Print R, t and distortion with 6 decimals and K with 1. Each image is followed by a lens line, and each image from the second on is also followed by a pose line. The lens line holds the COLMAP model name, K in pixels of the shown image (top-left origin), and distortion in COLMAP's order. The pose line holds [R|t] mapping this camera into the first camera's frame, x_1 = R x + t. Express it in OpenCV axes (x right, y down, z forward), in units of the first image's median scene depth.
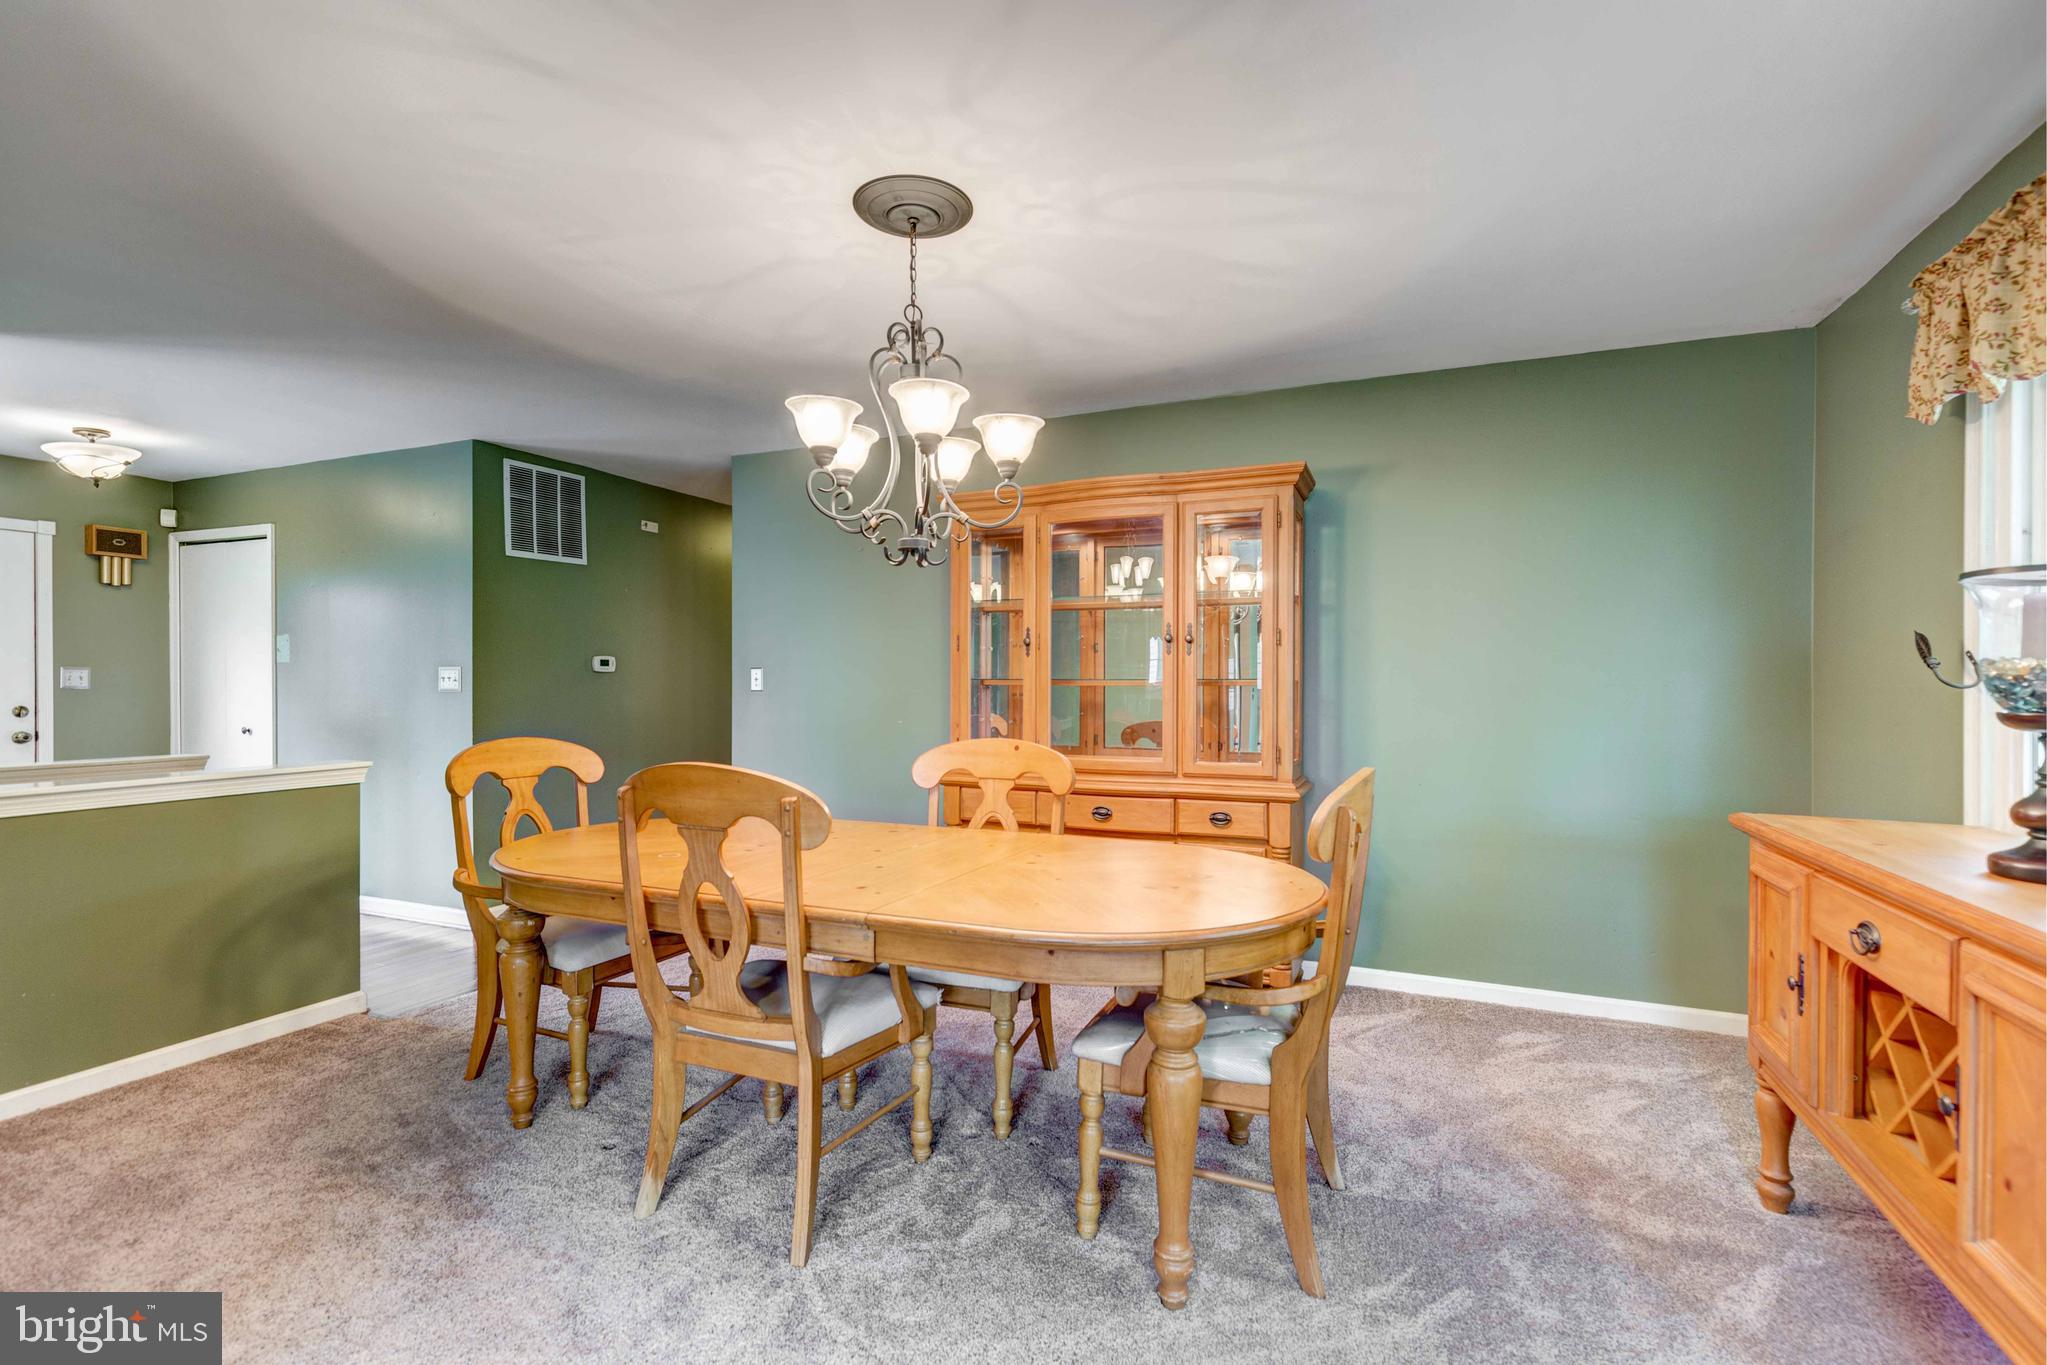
lens RADIAL K [[936.1, 0, 1016.1], [0, 936.1, 685.6], [0, 0, 1]] dist [0.008398, -0.001186]
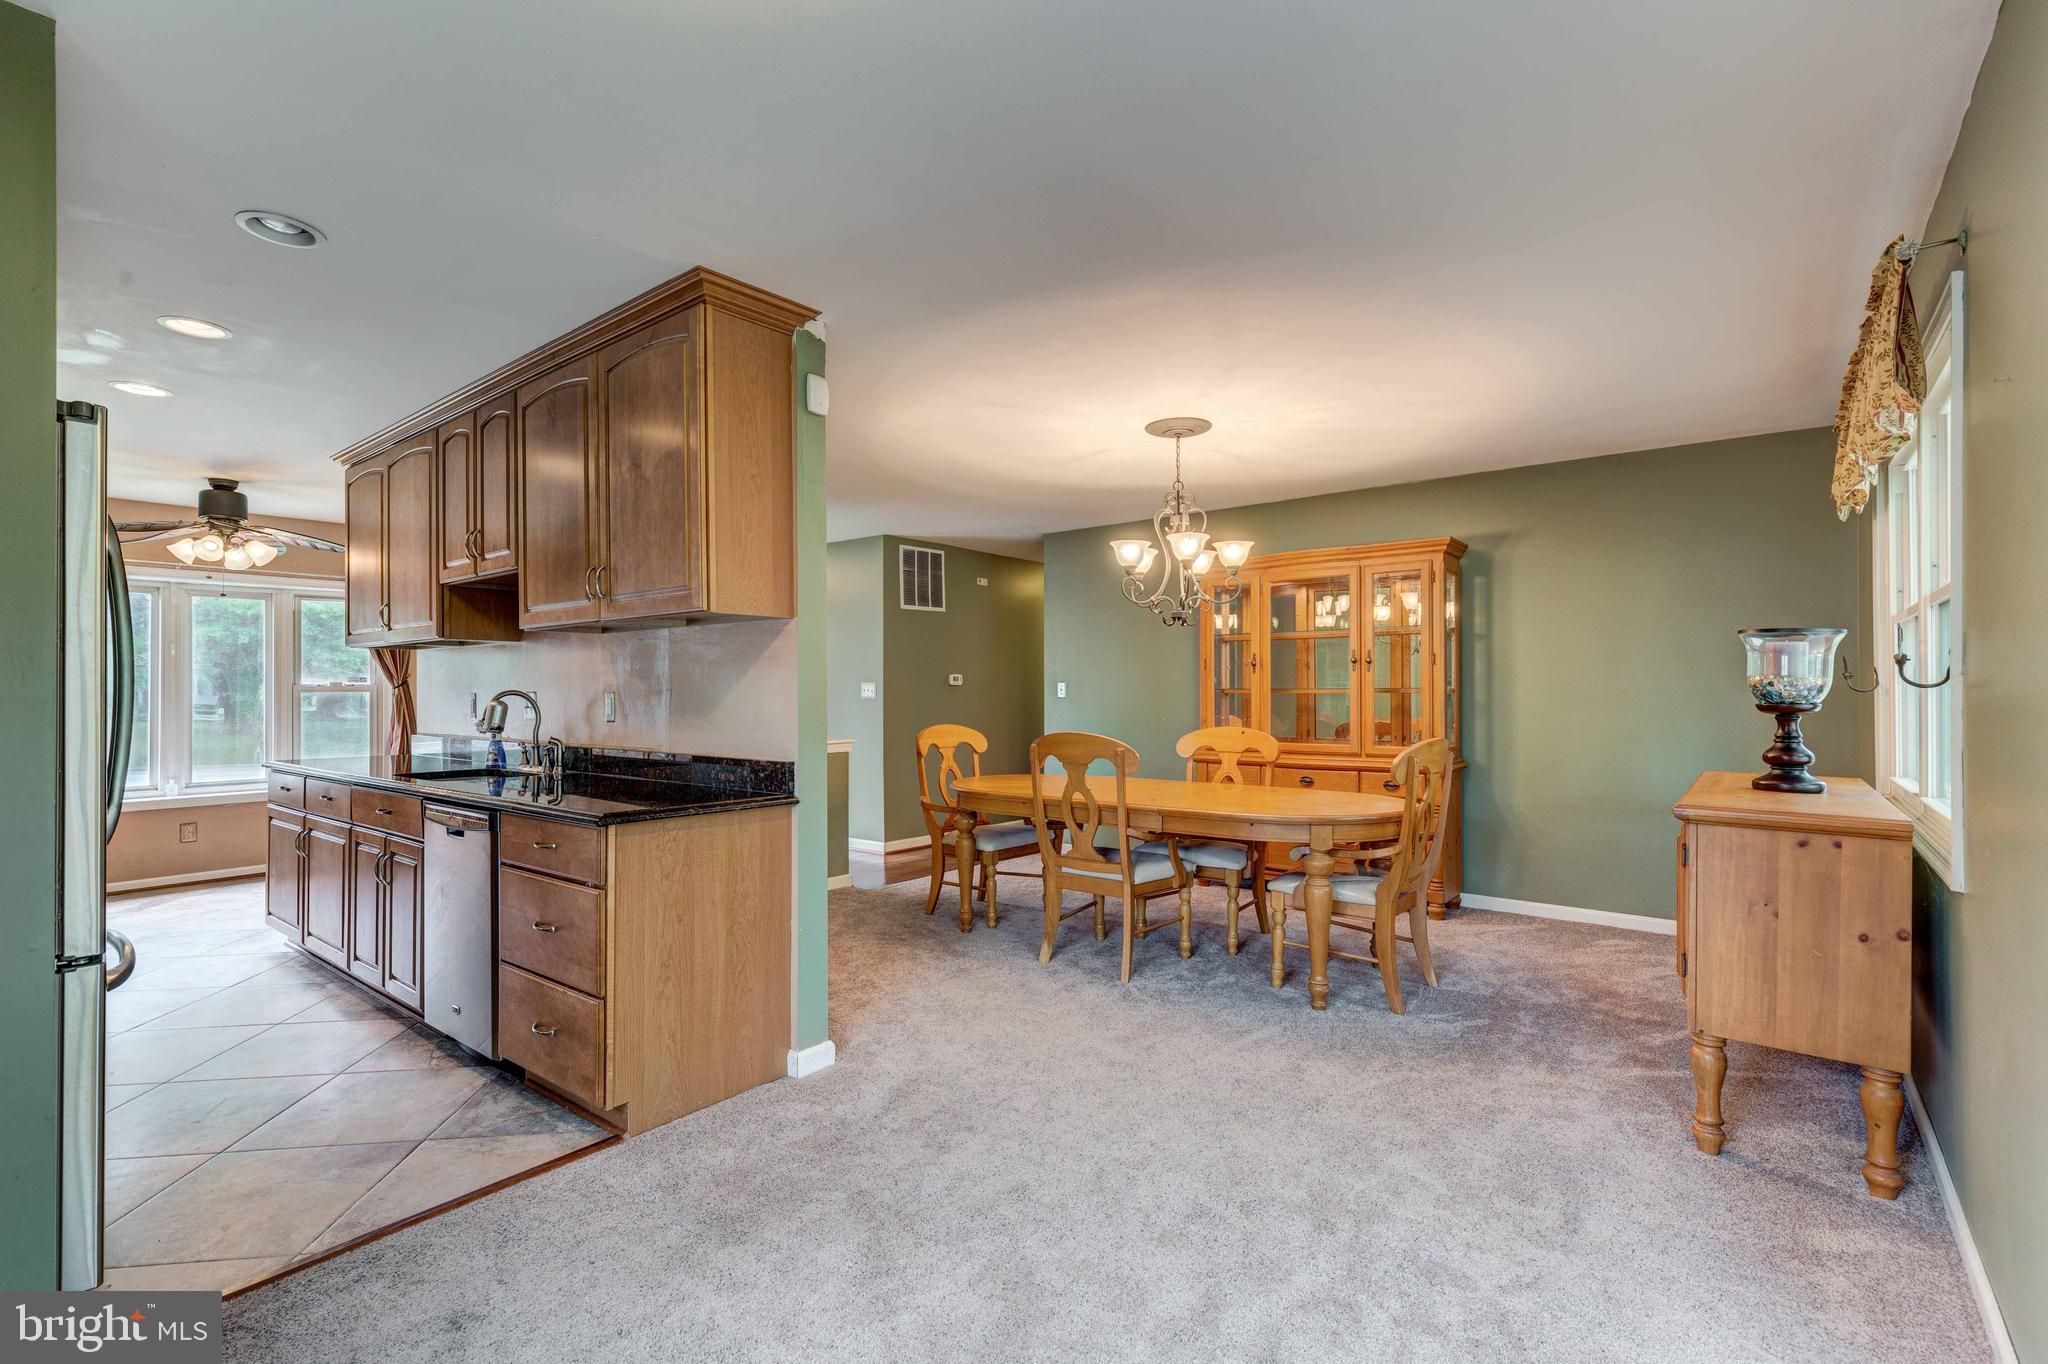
lens RADIAL K [[936.5, 0, 1016.6], [0, 936.5, 685.1], [0, 0, 1]] dist [0.008398, -0.001186]
pose [[0.965983, -0.006057, -0.258535, 0.049685], [0.003304, 0.999933, -0.011084, 0.003368], [0.258585, 0.009853, 0.965938, -0.758560]]
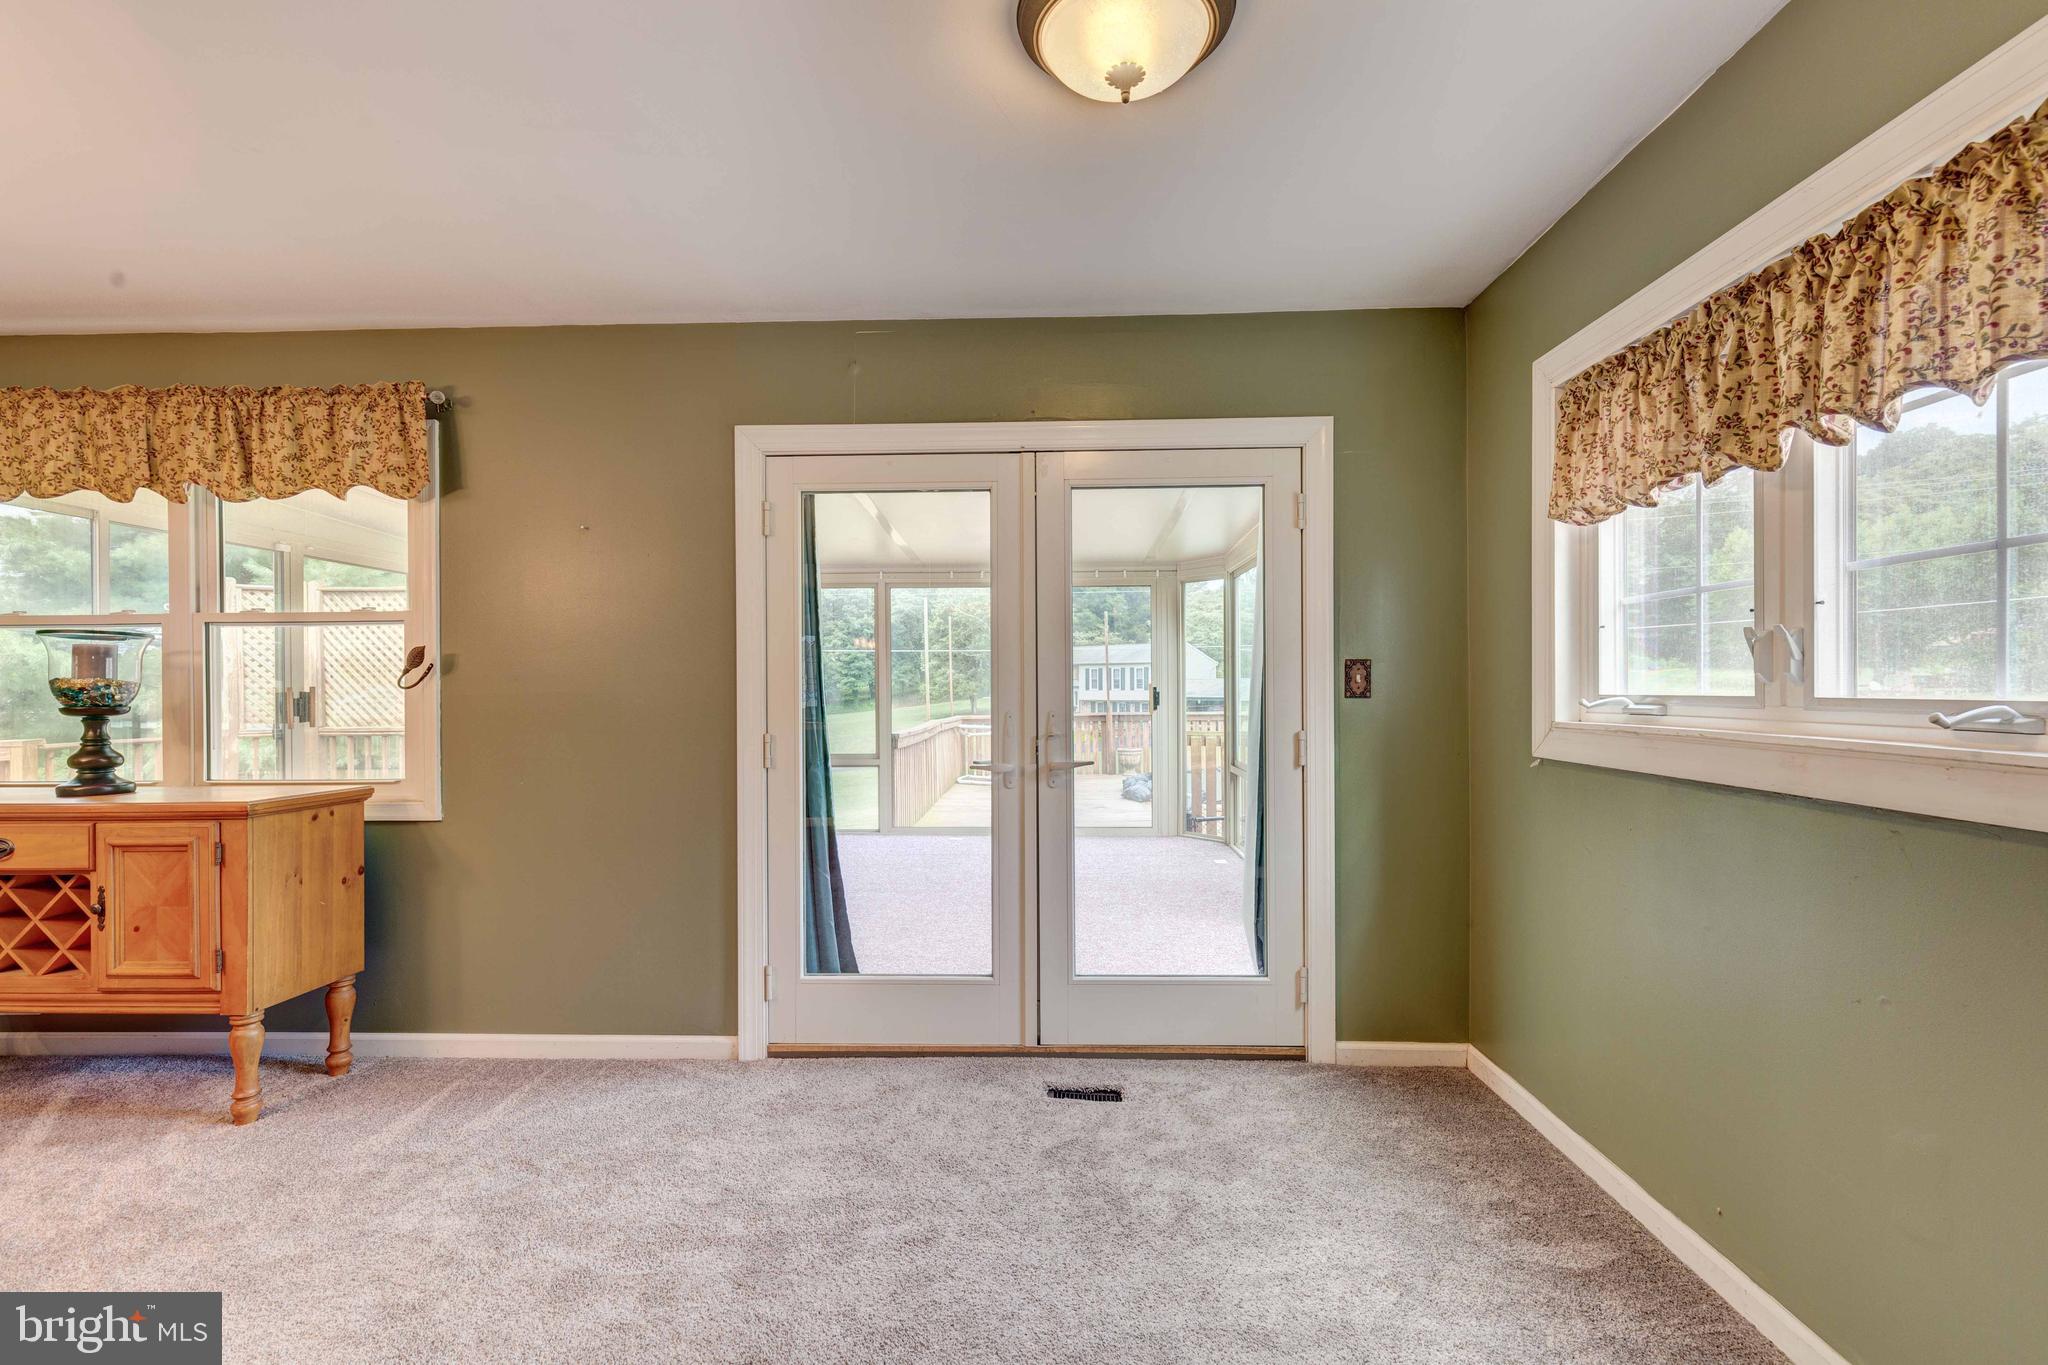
lens RADIAL K [[936.5, 0, 1016.6], [0, 936.5, 685.6], [0, 0, 1]] dist [0.008398, -0.001186]
pose [[-0.356563, -0.002477, 0.934268, -0.804748], [0.005618, 0.999973, 0.004795, -0.007291], [-0.934254, 0.006959, -0.356539, -0.043601]]
